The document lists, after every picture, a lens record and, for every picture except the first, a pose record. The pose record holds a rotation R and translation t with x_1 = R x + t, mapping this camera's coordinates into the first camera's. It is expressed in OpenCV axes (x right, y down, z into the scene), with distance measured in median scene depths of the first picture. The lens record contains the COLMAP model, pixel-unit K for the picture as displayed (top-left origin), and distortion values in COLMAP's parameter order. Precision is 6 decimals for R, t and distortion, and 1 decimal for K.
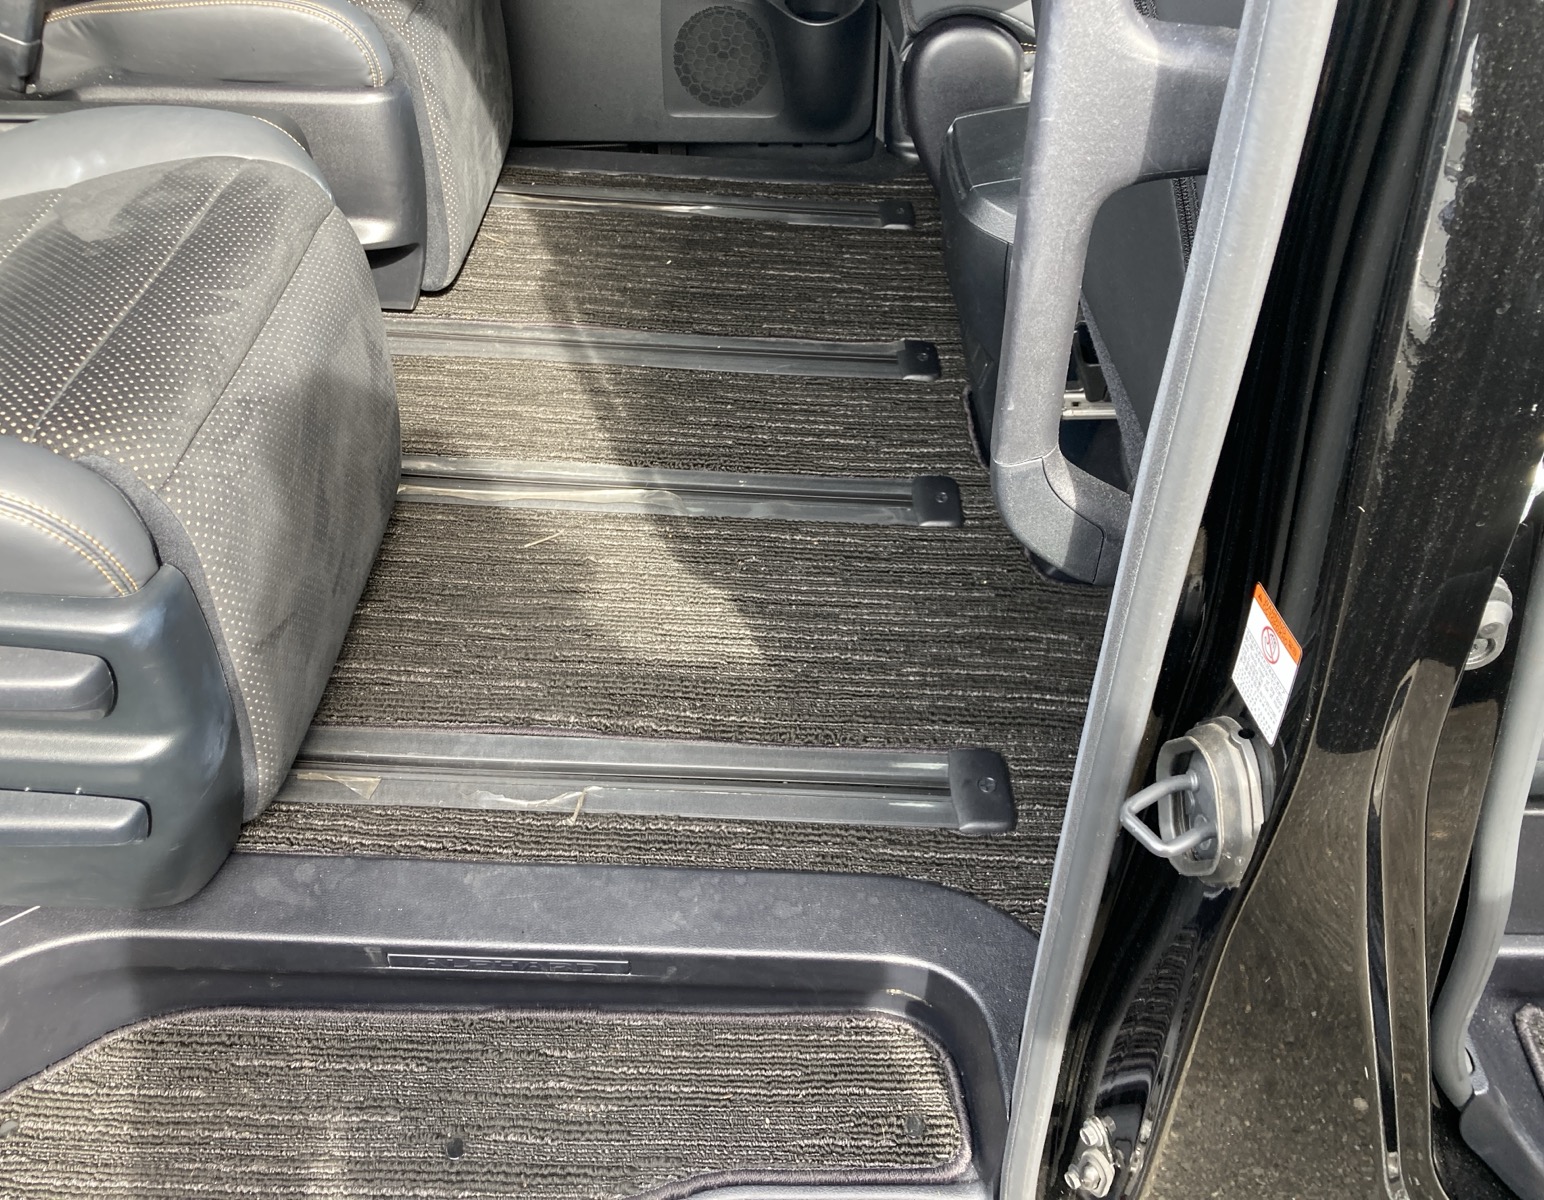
lens RADIAL K [[1333.6, 0, 756.4], [0, 1333.6, 598.2], [0, 0, 1]] dist [0.002991, 0.000564]
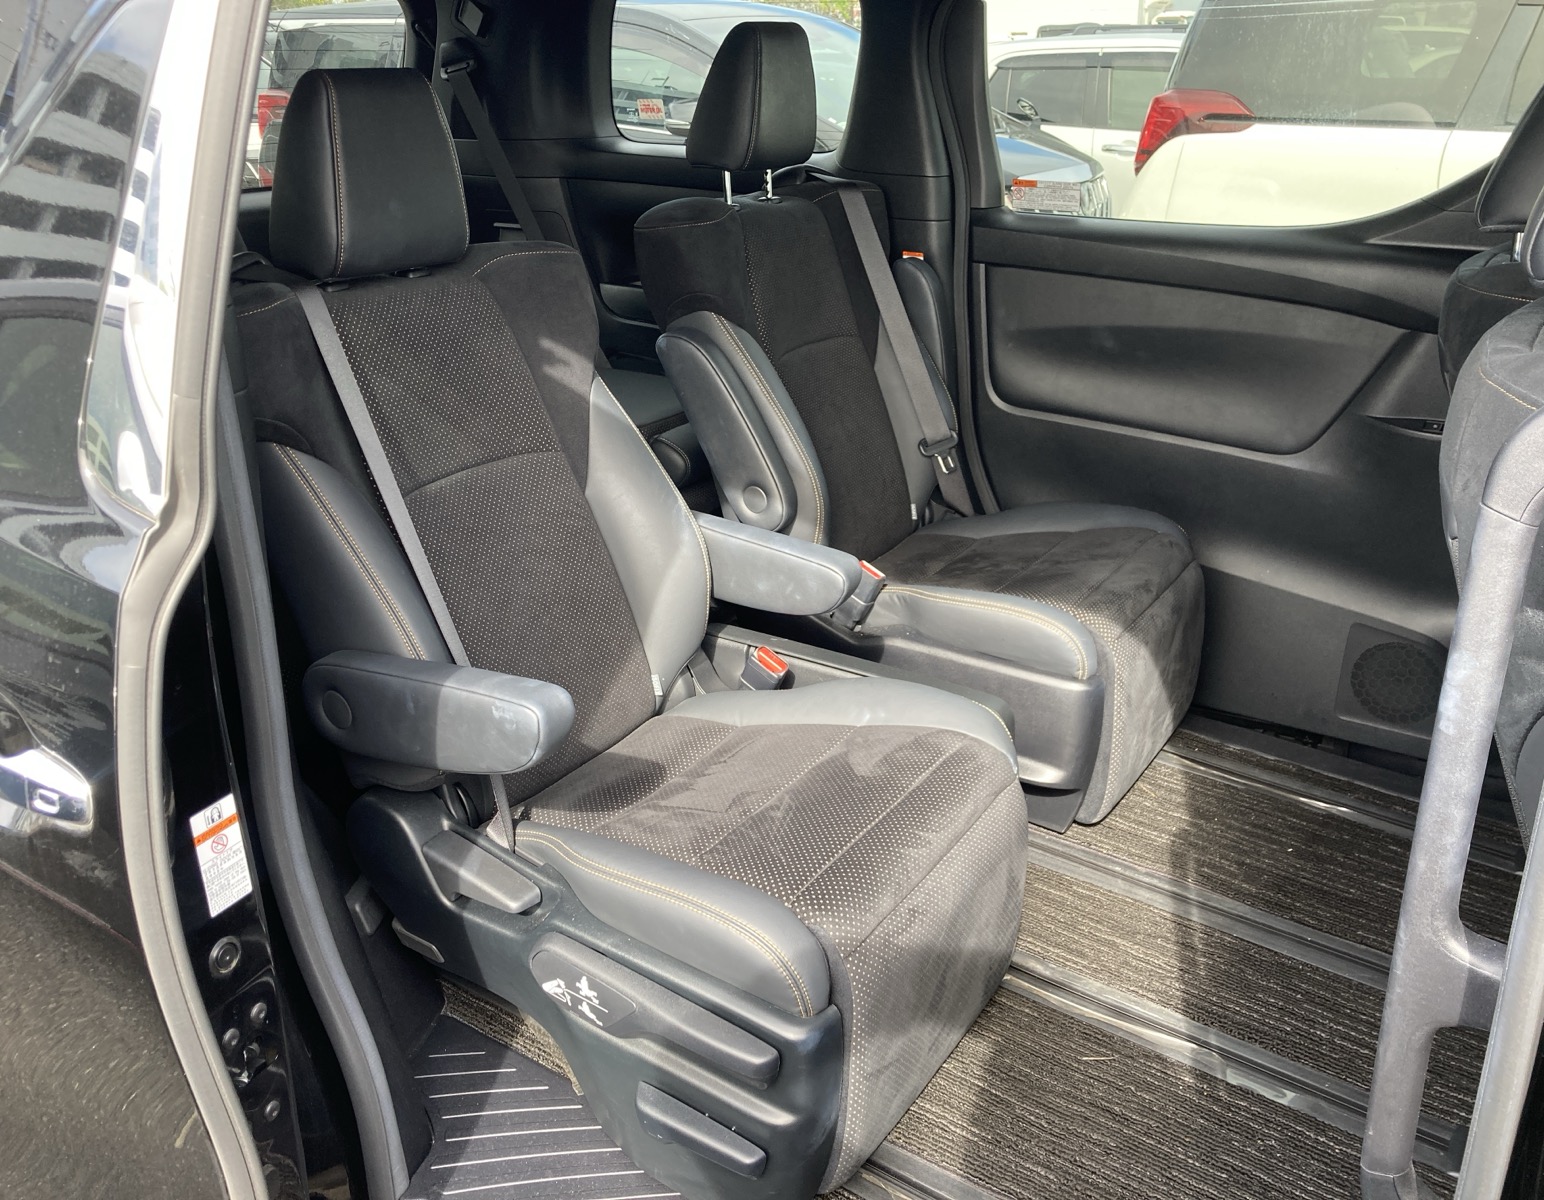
lens RADIAL K [[1490.4, 0, 773.4], [0, 1490.4, 530.5], [0, 0, 1]] dist [0.022452, -0.002269]
pose [[0.850997, 0.199265, -0.485899, 0.140579], [-0.340469, 0.913780, -0.221557, -0.069517], [0.399856, 0.353978, 0.845467, -0.415079]]
